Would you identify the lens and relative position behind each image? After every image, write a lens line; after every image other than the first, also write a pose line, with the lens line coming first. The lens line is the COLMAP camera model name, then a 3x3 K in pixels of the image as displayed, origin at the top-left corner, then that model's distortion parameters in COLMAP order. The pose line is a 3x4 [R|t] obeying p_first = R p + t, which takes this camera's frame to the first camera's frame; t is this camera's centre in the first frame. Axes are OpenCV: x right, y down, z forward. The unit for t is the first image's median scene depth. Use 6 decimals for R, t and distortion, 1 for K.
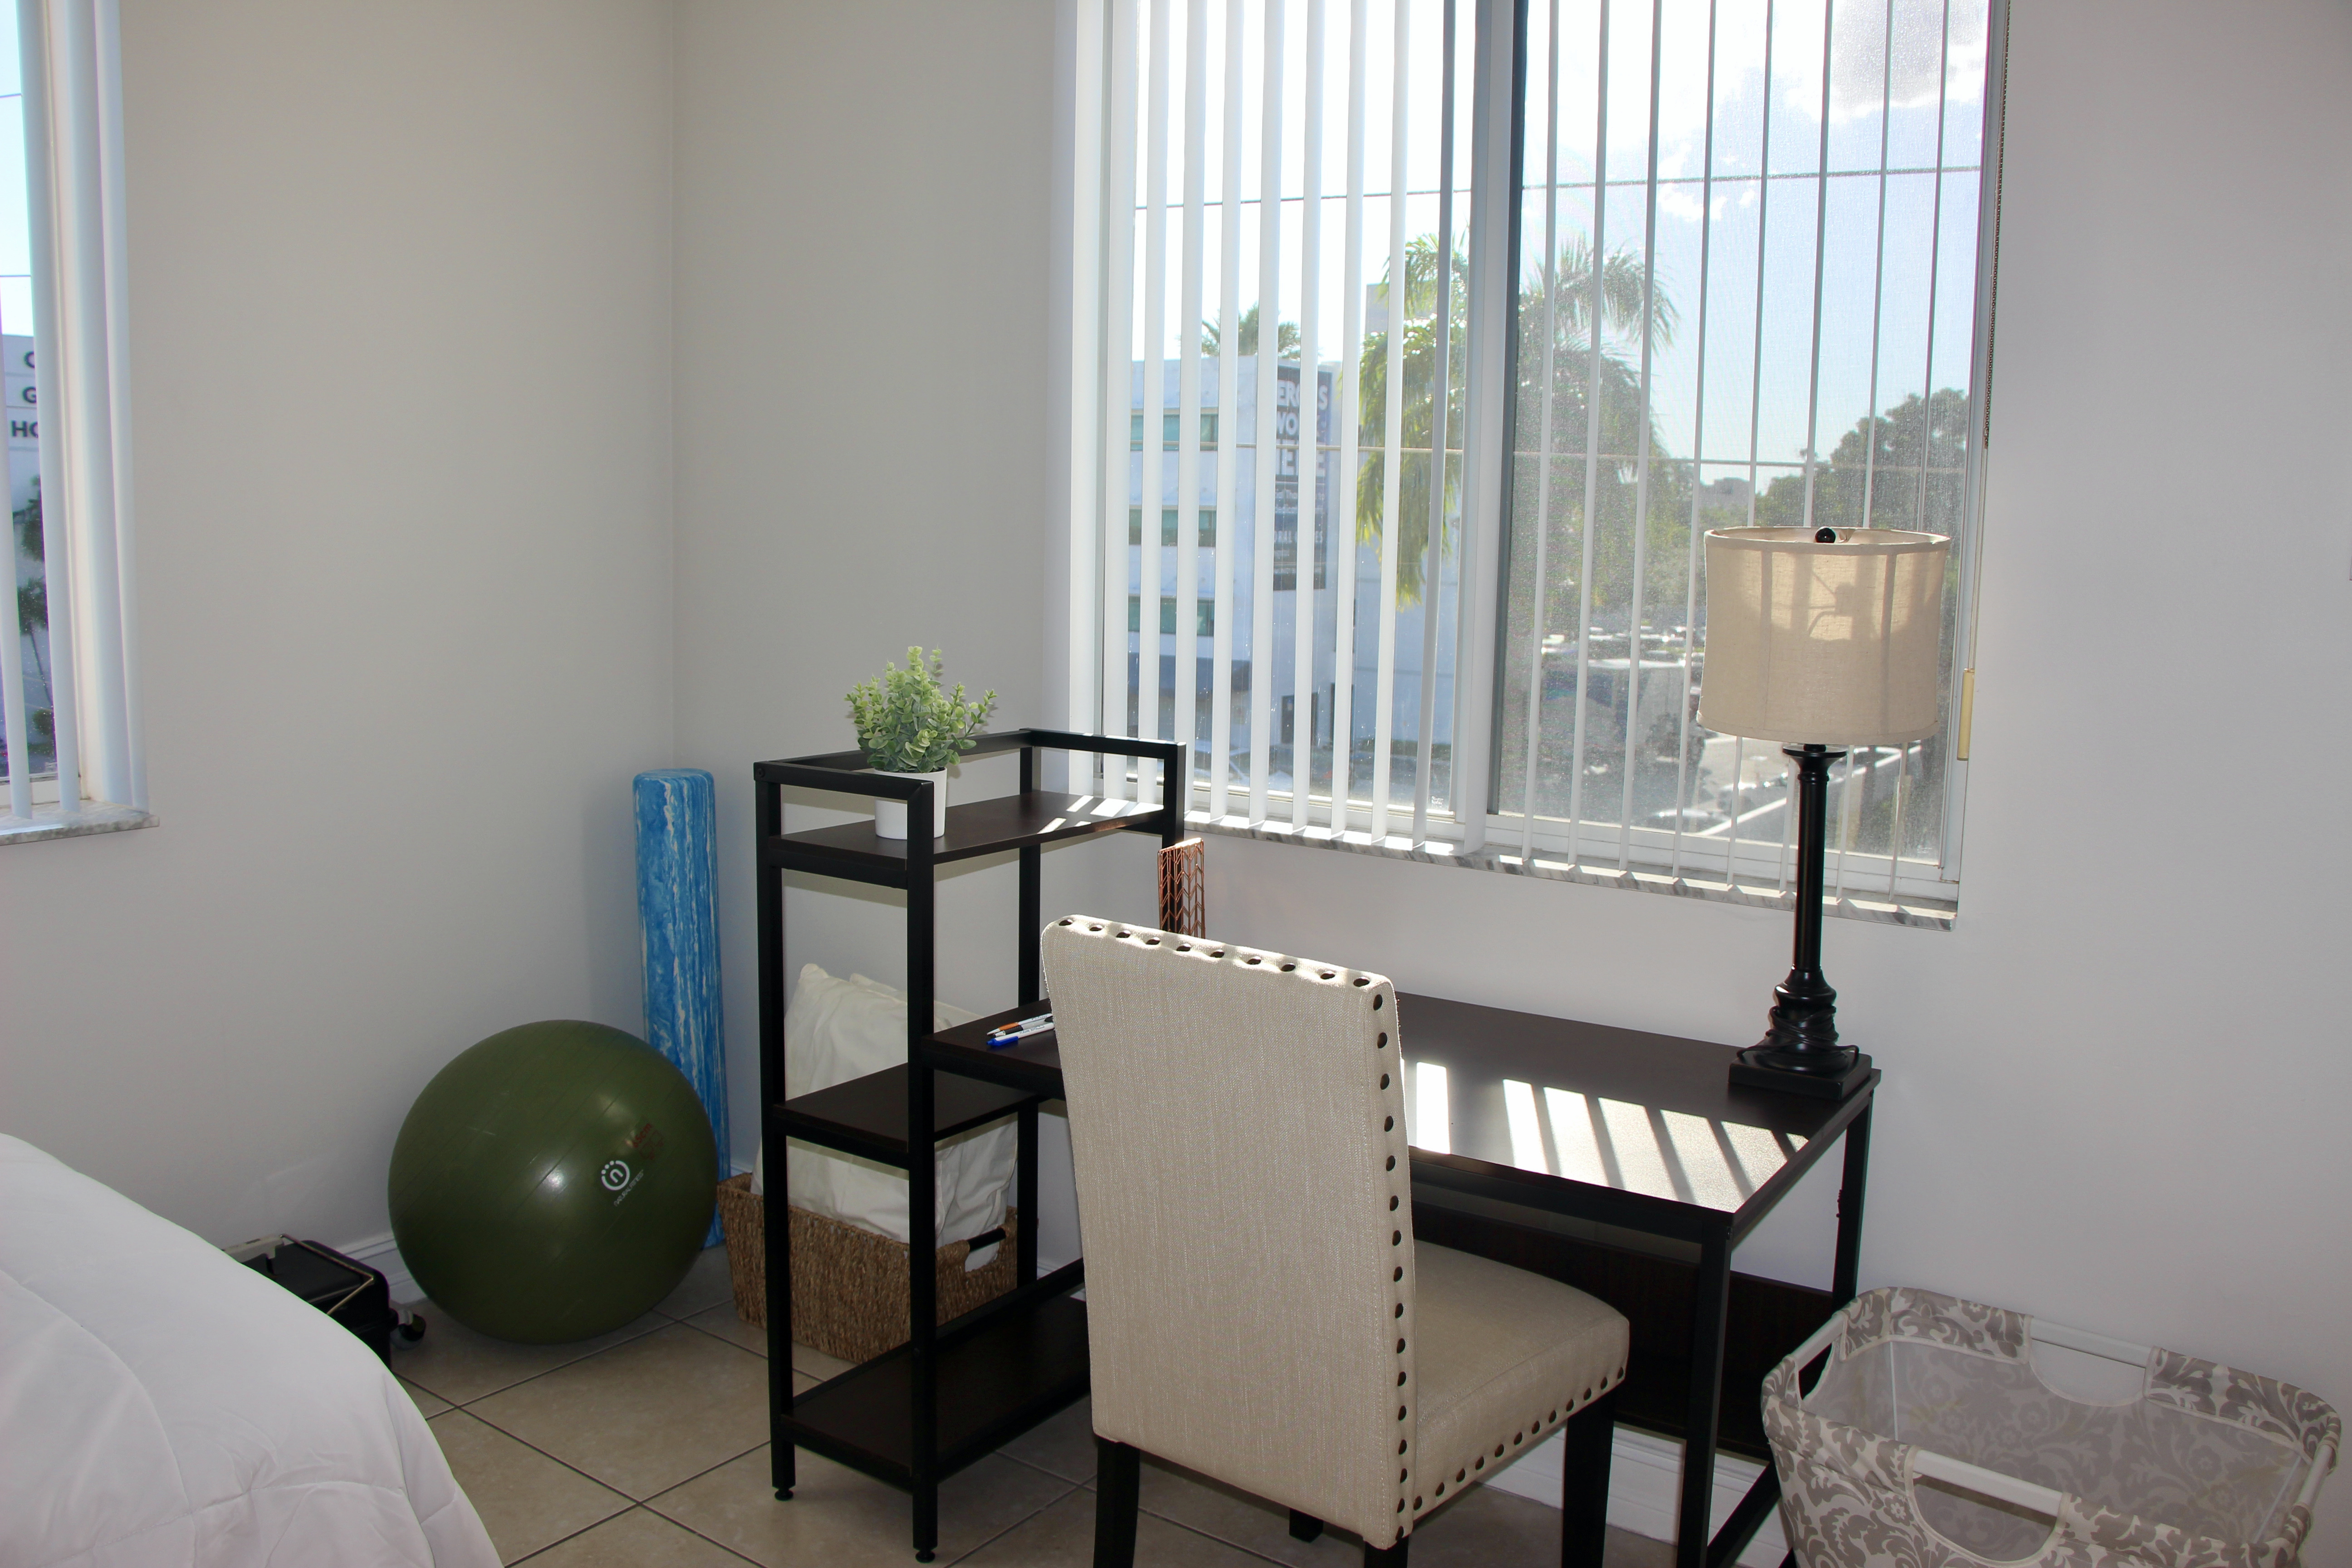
lens RADIAL K [[1933.1, 0, 1177.8], [0, 1933.1, 793.8], [0, 0, 1]] dist [-0.178383, 0.153724]
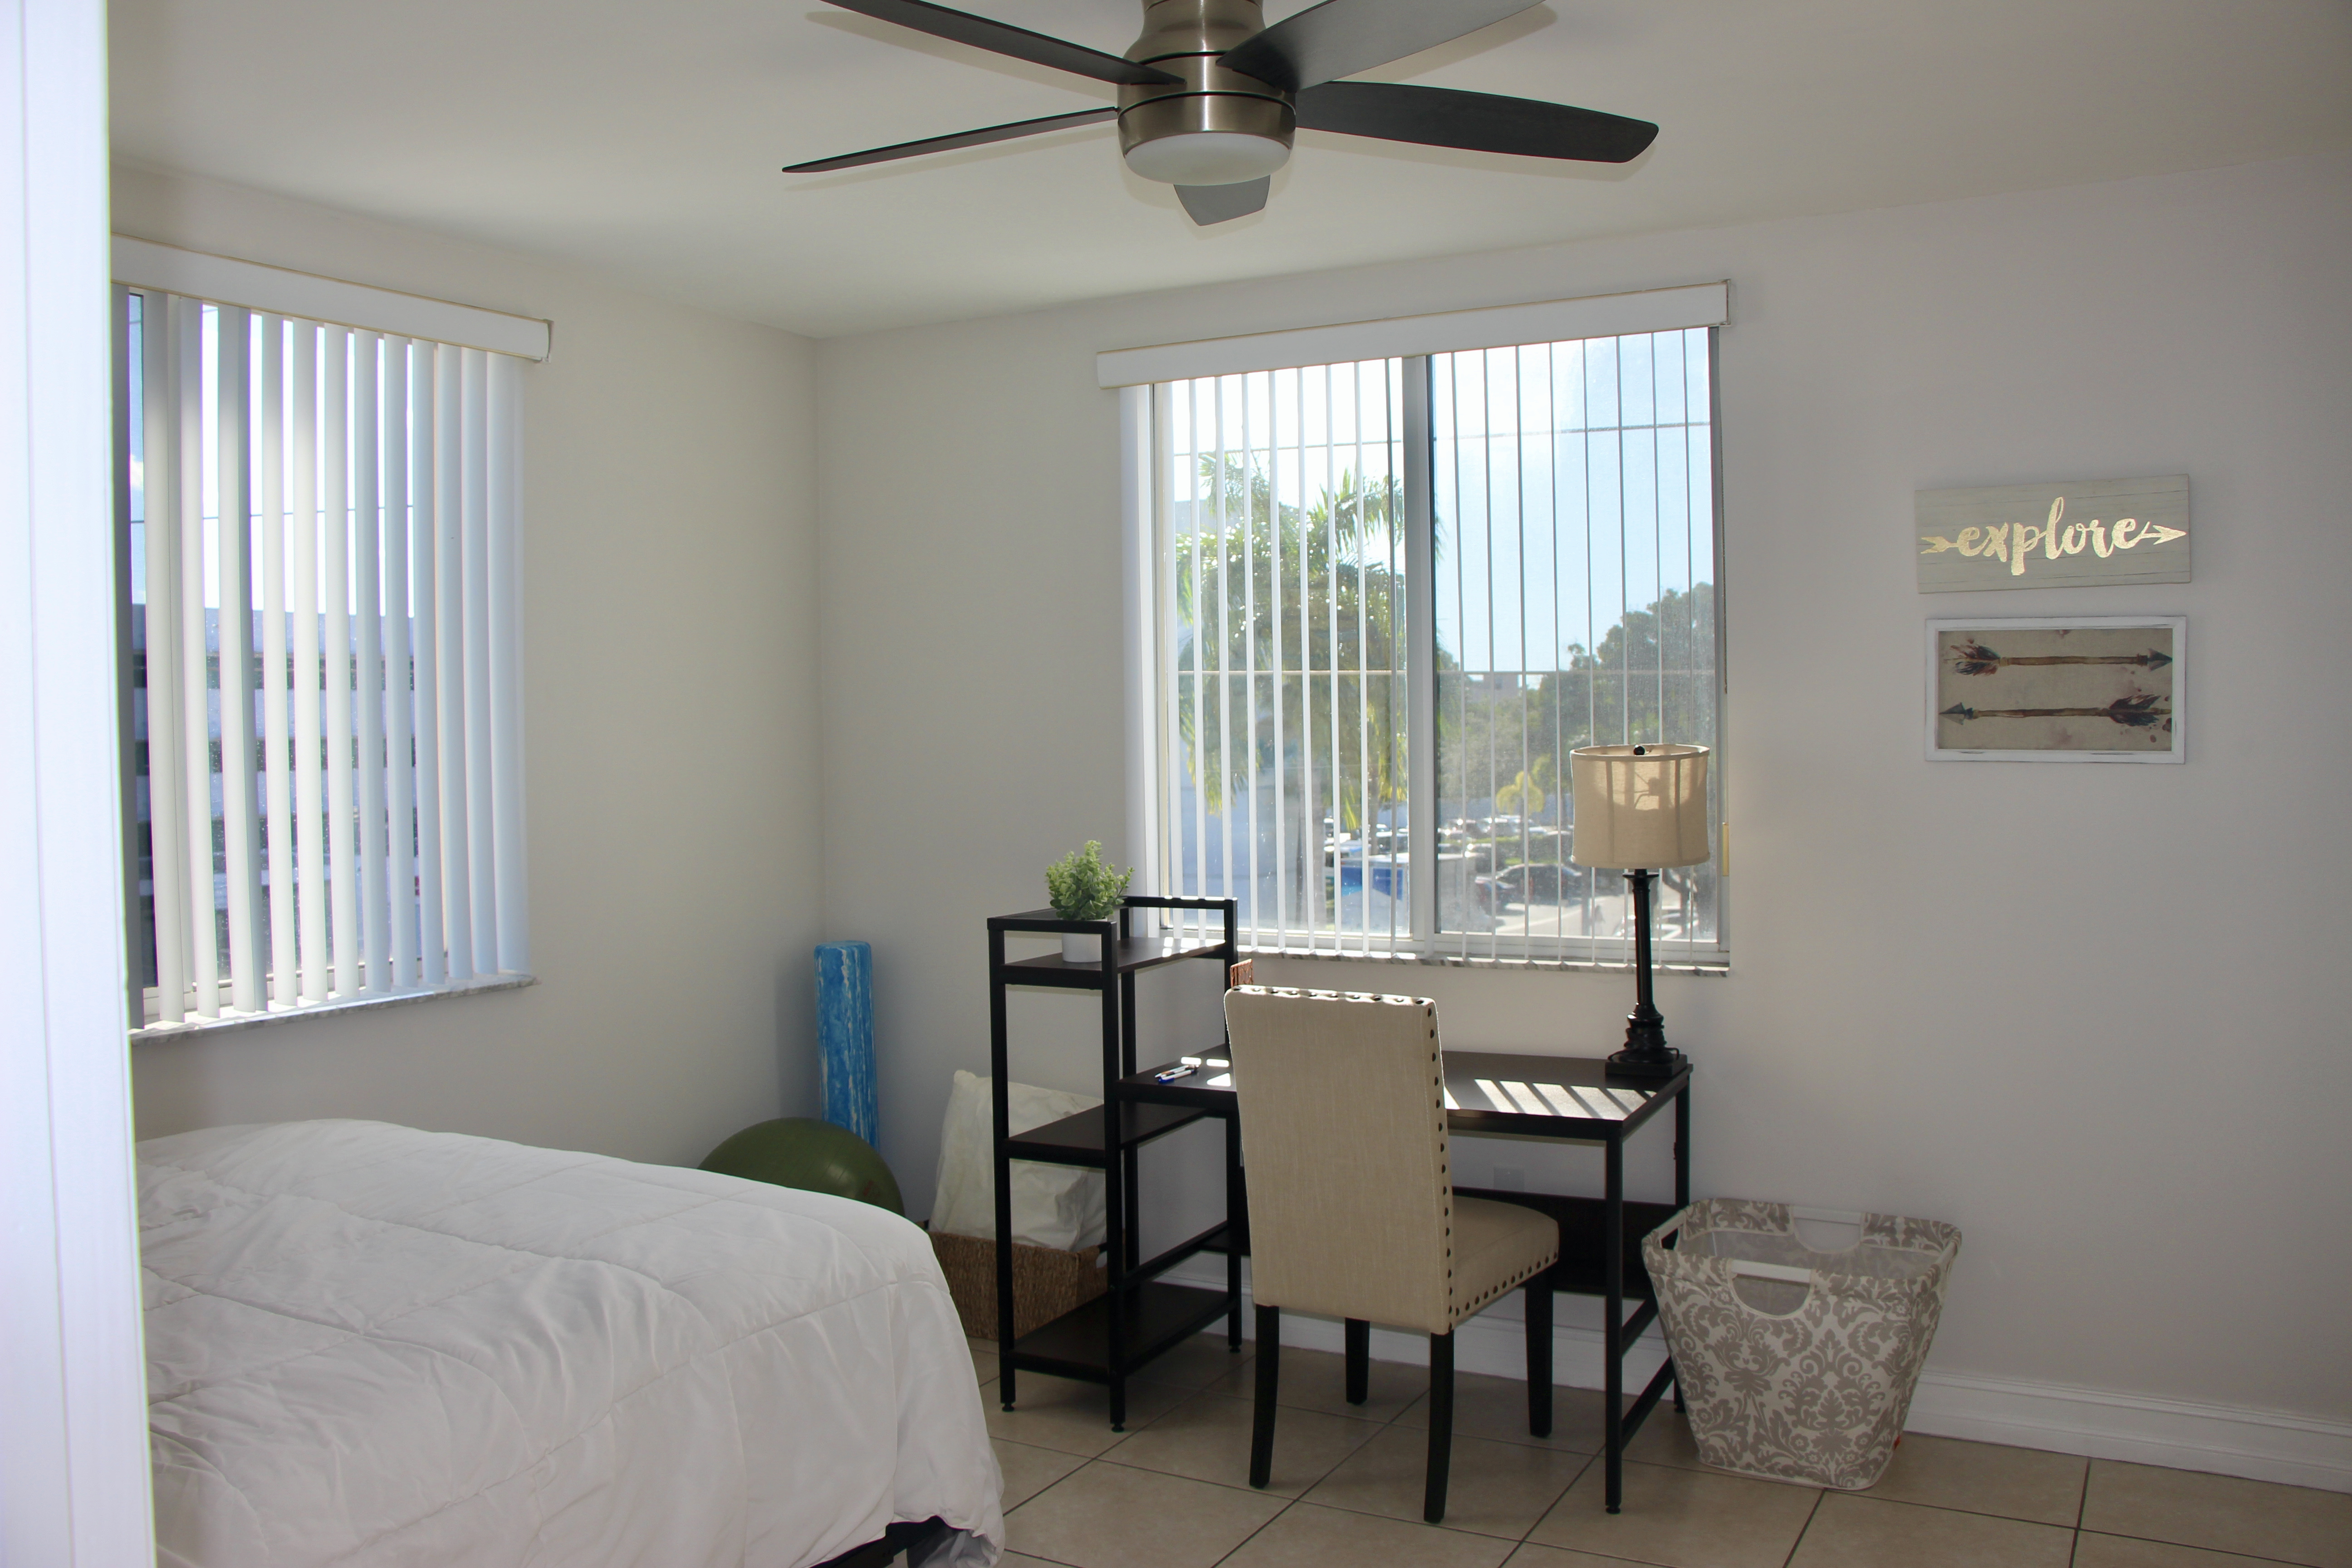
lens RADIAL K [[1933.1, 0, 1178.7], [0, 1933.1, 784.7], [0, 0, 1]] dist [-0.178383, 0.153724]
pose [[0.992915, -0.038415, 0.112446, -0.256944], [0.050978, 0.992504, -0.111070, 0.063435], [-0.107337, 0.116016, 0.987431, -0.638185]]
